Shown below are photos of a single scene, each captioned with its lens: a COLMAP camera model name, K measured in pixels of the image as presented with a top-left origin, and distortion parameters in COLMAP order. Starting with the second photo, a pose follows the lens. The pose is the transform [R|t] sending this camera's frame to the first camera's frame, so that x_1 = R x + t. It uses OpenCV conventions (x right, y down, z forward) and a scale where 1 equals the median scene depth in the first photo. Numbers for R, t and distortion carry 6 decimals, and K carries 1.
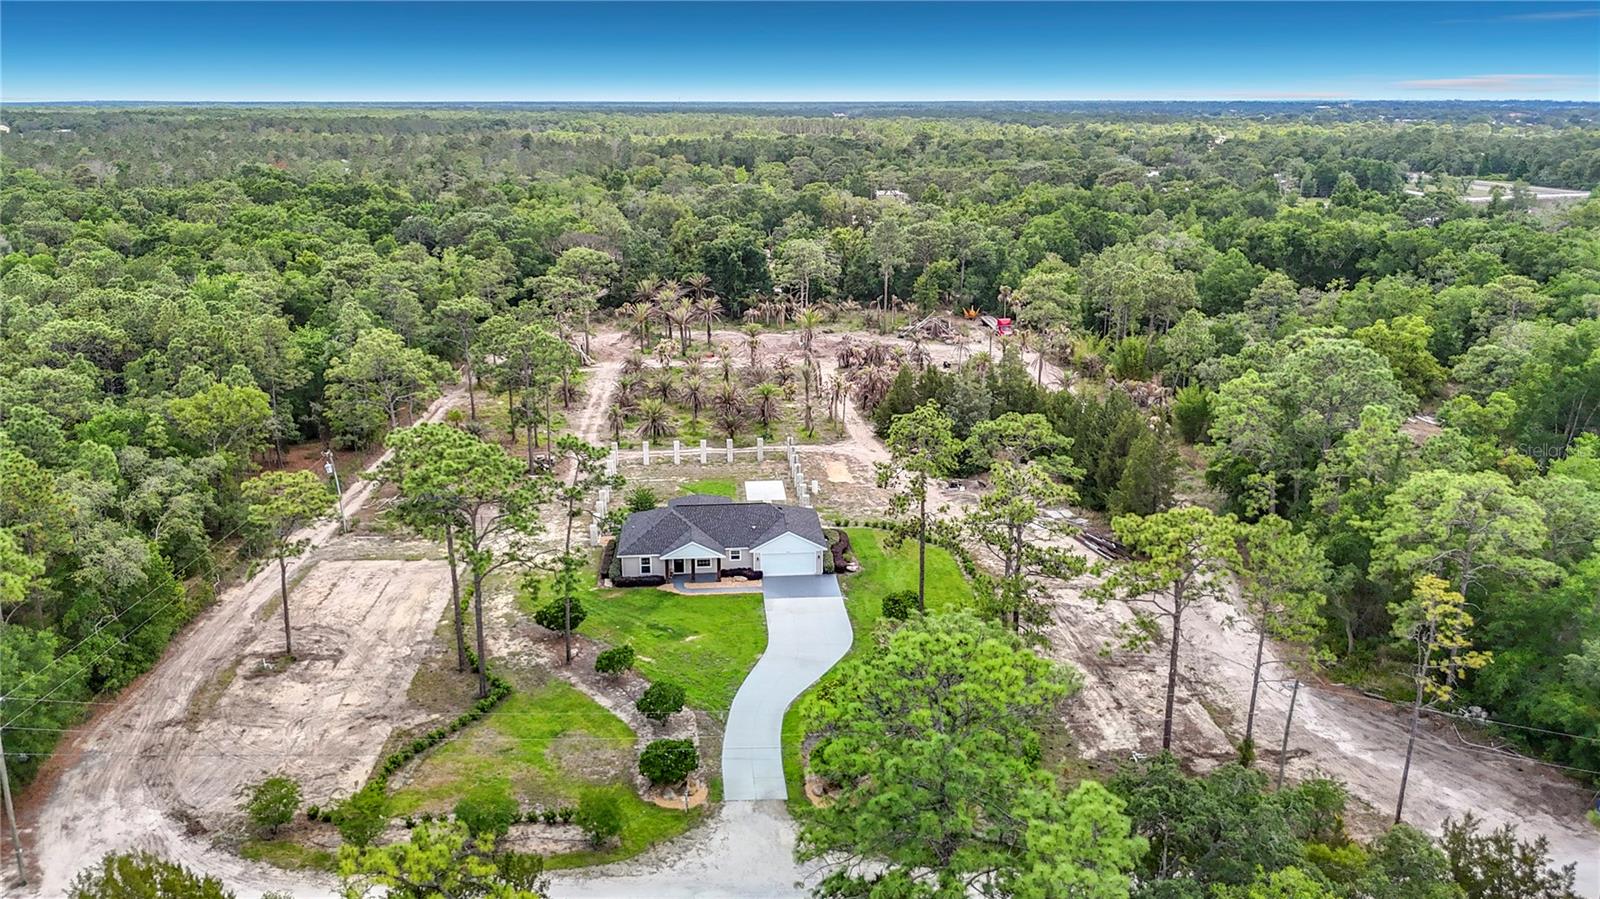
lens RADIAL K [[1205.0, 0, 800.0], [0, 1205.0, 449.5], [0, 0, 1]] dist [0.071806, -0.088041]
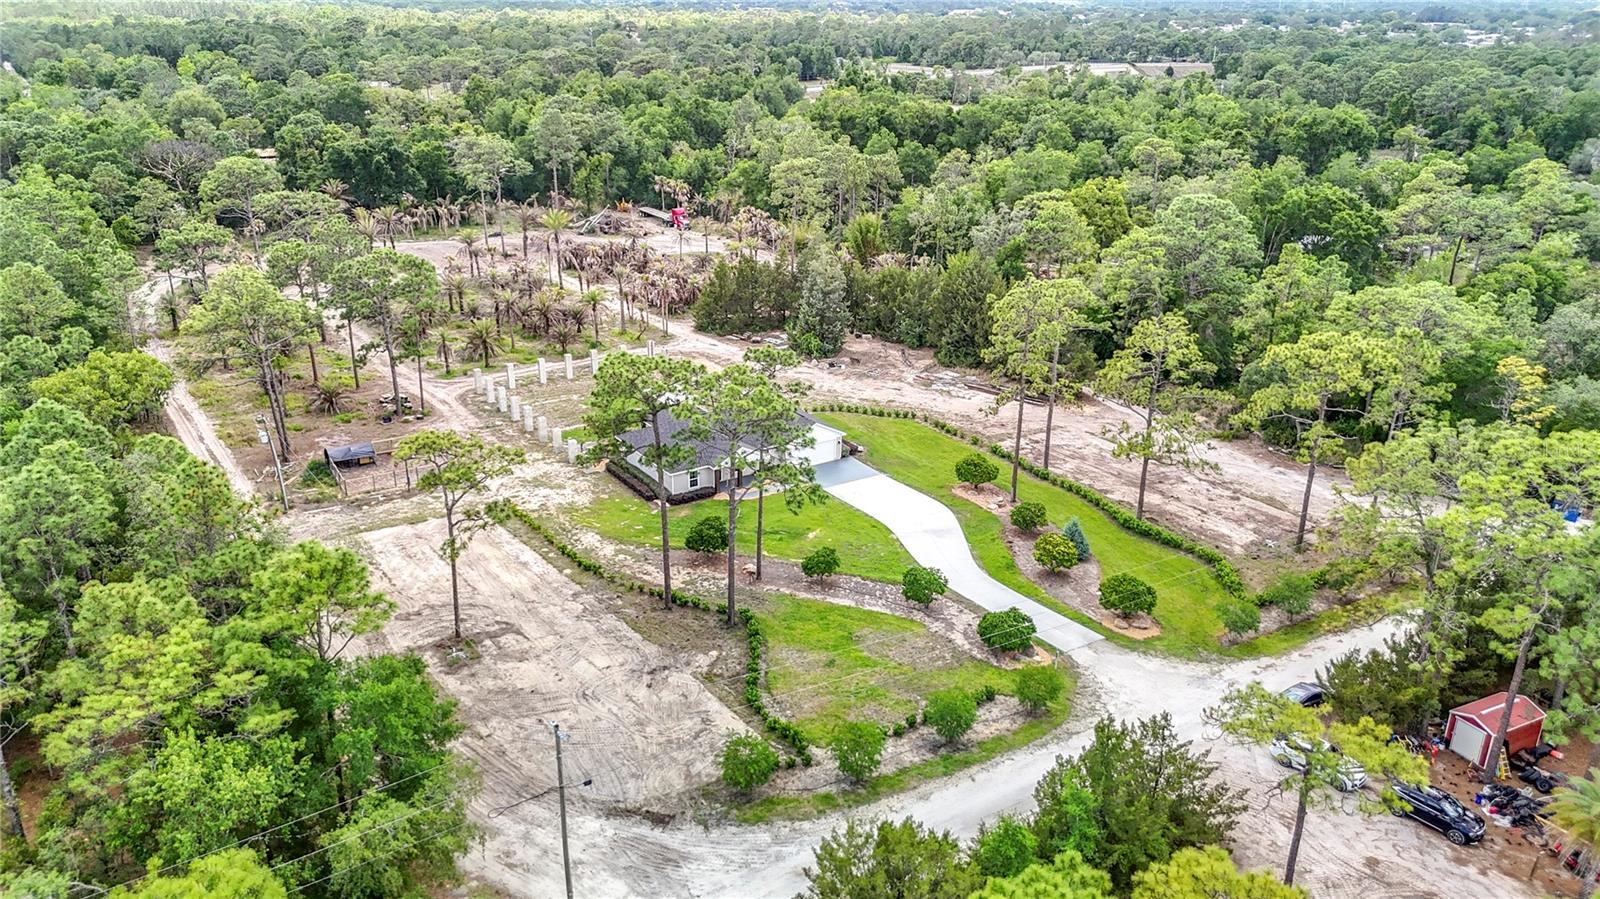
lens RADIAL K [[1176.7, 0, 800.0], [0, 1176.7, 449.5], [0, 0, 1]] dist [0.110425, -0.139000]
pose [[0.875881, -0.165847, 0.453130, -0.474783], [0.123229, 0.984819, 0.122252, -0.033849], [-0.466527, -0.051240, 0.883022, 0.112356]]
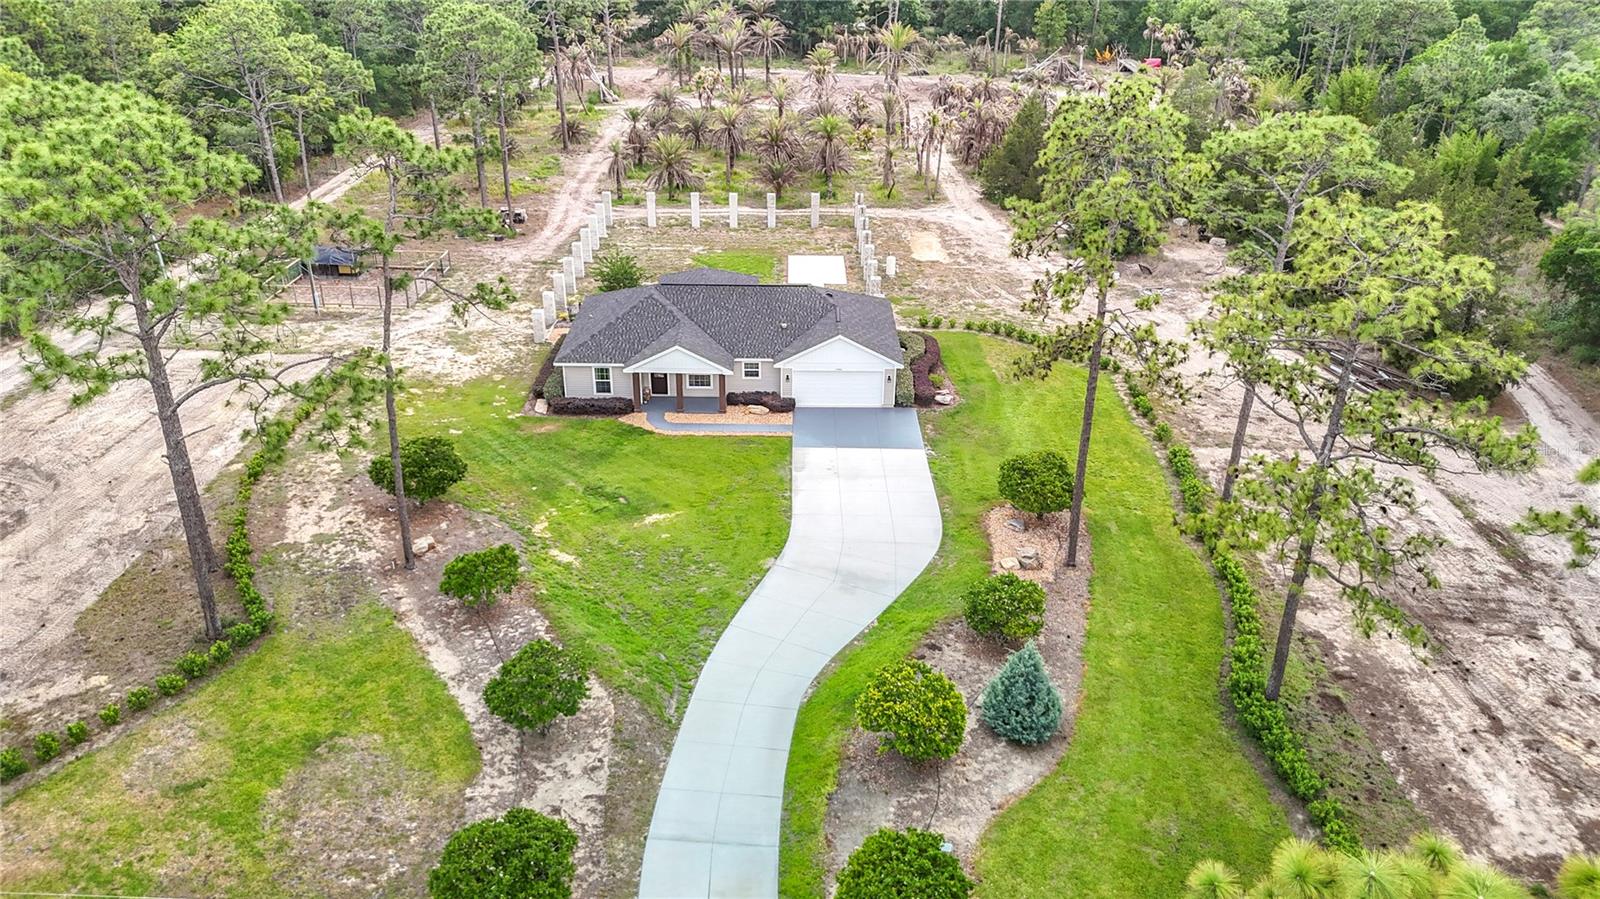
lens RADIAL K [[1176.7, 0, 800.0], [0, 1176.7, 449.5], [0, 0, 1]] dist [0.110425, -0.139000]
pose [[0.996975, 0.045759, -0.062830, 0.009600], [-0.034192, 0.984119, 0.174186, 0.023011], [0.069802, -0.171510, 0.982706, 0.411379]]
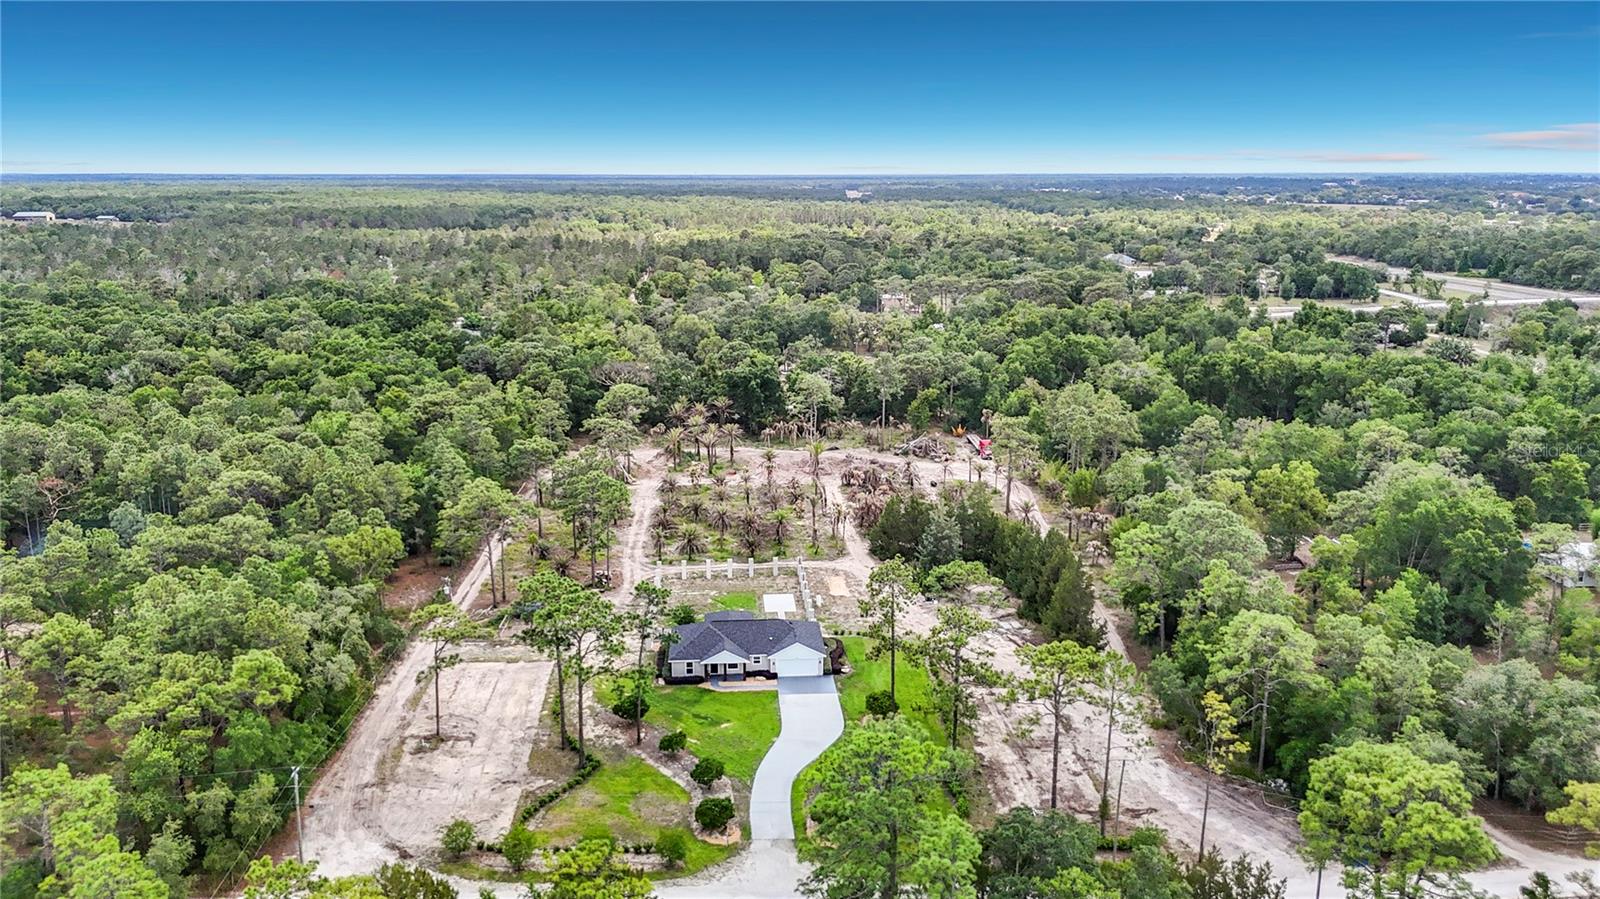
lens RADIAL K [[1213.9, 0, 800.0], [0, 1213.9, 449.5], [0, 0, 1]] dist [0.101642, -0.157699]
pose [[0.999935, 0.002764, -0.011076, 0.007737], [-0.003372, 0.998467, -0.055255, -0.069373], [0.010906, 0.055288, 0.998411, -0.346227]]
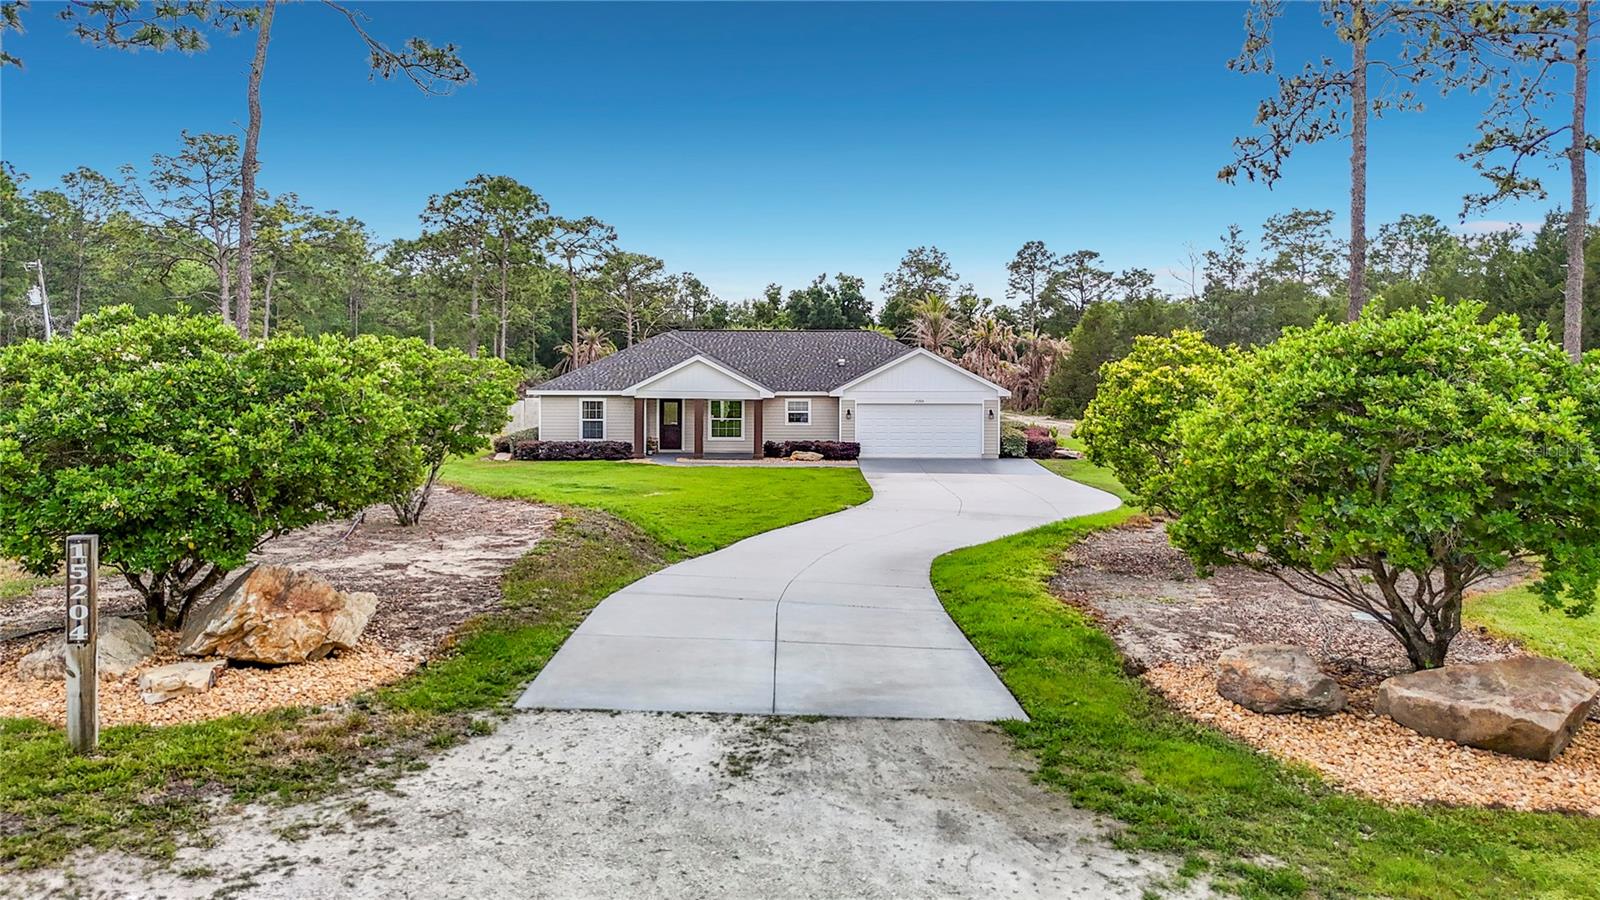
lens RADIAL K [[1190.3, 0, 798.6], [0, 1190.3, 529.0], [0, 0, 1]] dist [0.093950, -0.141008]
pose [[0.996040, 0.020543, -0.086504, -0.015010], [-0.032015, 0.990545, -0.133398, 0.187582], [0.082946, 0.135639, 0.987280, 0.575282]]
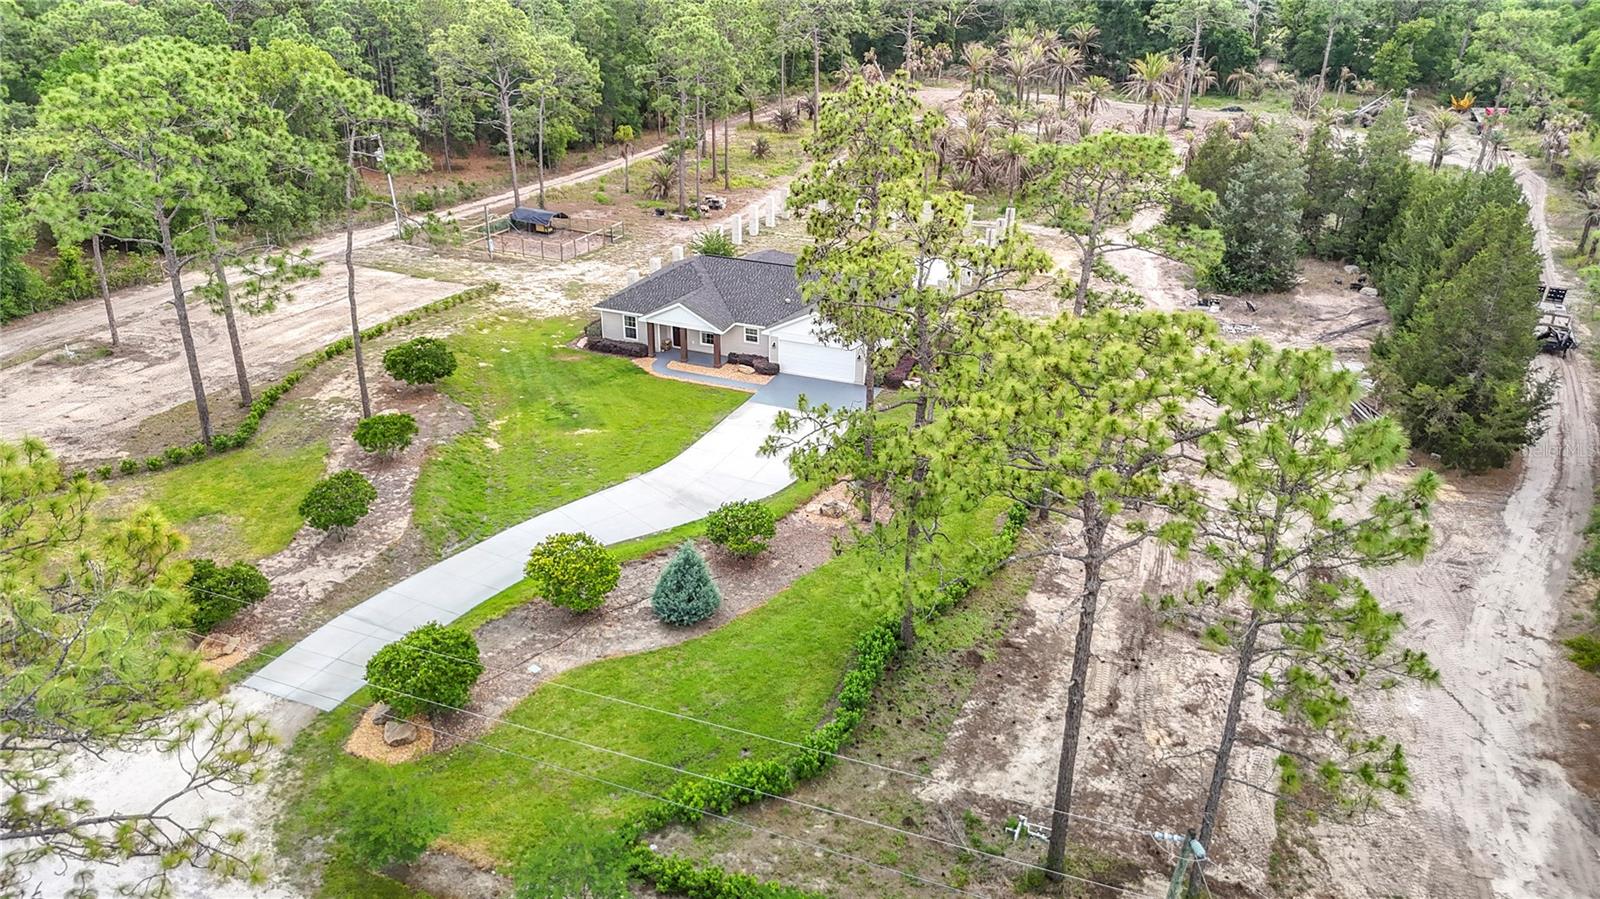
lens RADIAL K [[1176.7, 0, 800.0], [0, 1176.7, 449.5], [0, 0, 1]] dist [0.110425, -0.139000]
pose [[0.897318, 0.199848, -0.393549, 0.249679], [-0.137382, 0.973792, 0.181262, 0.025181], [0.419460, -0.108583, 0.901256, 0.394684]]
